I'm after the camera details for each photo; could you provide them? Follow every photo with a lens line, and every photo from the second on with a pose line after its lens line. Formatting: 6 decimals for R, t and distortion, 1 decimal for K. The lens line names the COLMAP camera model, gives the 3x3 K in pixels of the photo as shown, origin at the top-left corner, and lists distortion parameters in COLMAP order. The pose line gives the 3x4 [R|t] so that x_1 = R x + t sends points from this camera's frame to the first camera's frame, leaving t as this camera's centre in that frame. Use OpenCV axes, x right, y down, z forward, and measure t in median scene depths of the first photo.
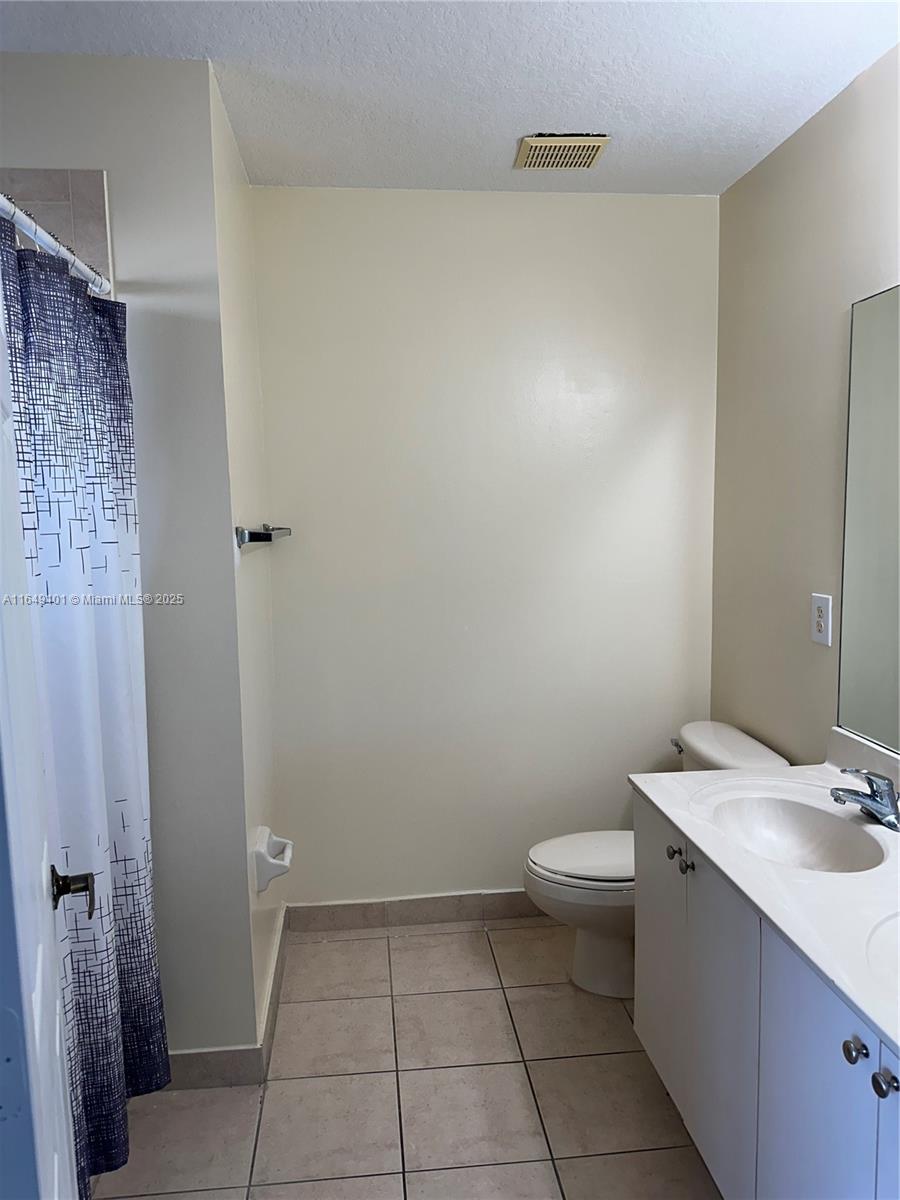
lens RADIAL K [[869.0, 0, 450.0], [0, 869.0, 600.0], [0, 0, 1]] dist [0.000167, -0.006807]
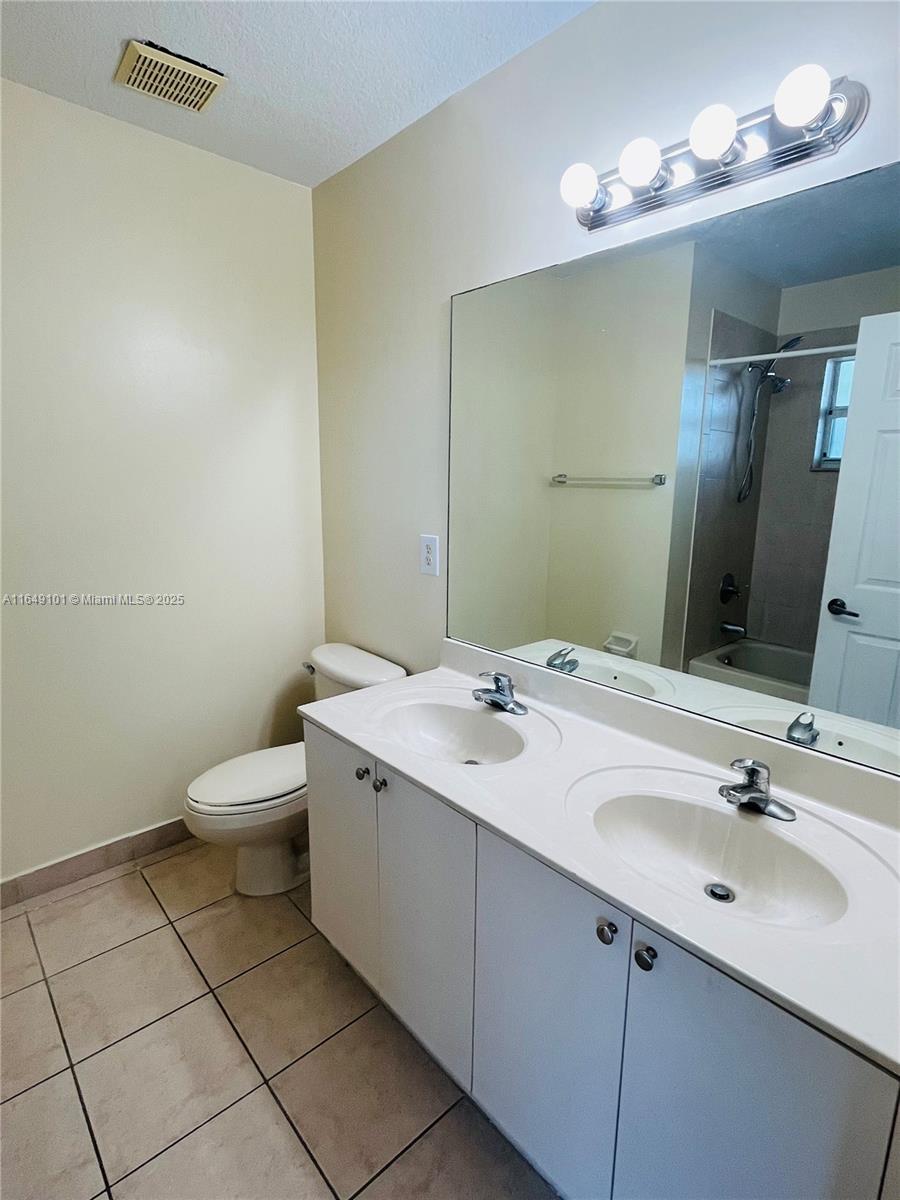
lens RADIAL K [[594.8, 0, 450.0], [0, 594.8, 600.0], [0, 0, 1]] dist [-0.011509, -0.000457]
pose [[0.799480, -0.085030, 0.594644, -0.068305], [0.030664, 0.994417, 0.100967, 0.000927], [-0.599909, -0.062487, 0.797624, 0.292498]]
